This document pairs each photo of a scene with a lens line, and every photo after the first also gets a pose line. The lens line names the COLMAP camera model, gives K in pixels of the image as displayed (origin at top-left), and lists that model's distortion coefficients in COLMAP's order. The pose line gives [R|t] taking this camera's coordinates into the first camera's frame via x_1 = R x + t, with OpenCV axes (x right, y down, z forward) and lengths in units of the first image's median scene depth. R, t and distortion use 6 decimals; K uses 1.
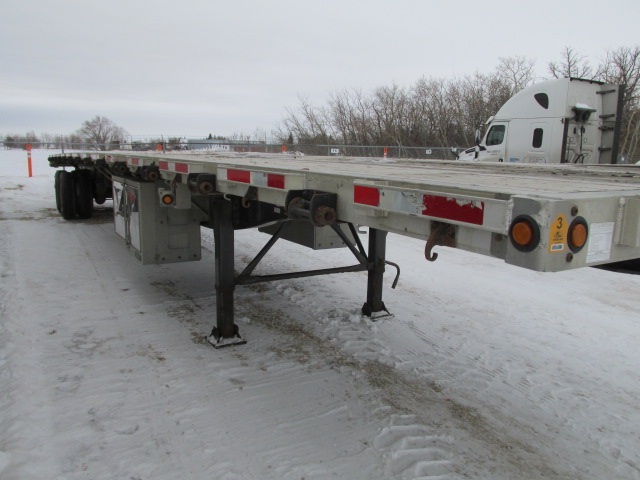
lens RADIAL K [[527.9, 0, 320.0], [0, 527.9, 240.9], [0, 0, 1]] dist [-0.042054, 0.008858]
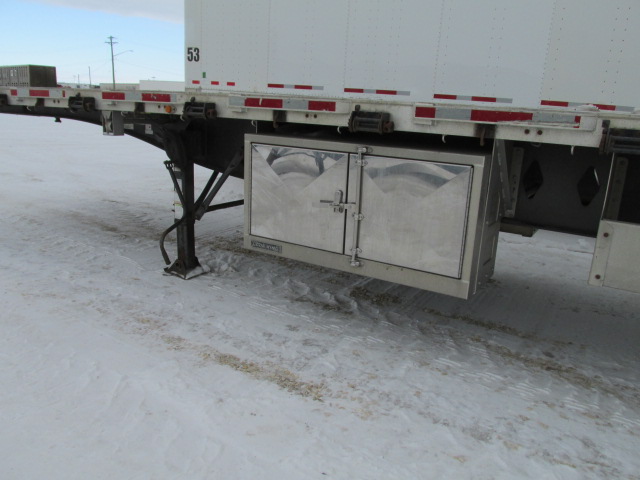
lens RADIAL K [[527.9, 0, 319.3], [0, 527.9, 240.8], [0, 0, 1]] dist [-0.042054, 0.008858]
pose [[-0.875795, 0.063967, -0.478426, 0.341494], [-0.141538, 0.913576, 0.381243, -0.290157], [0.461465, 0.401606, -0.791051, 1.862533]]
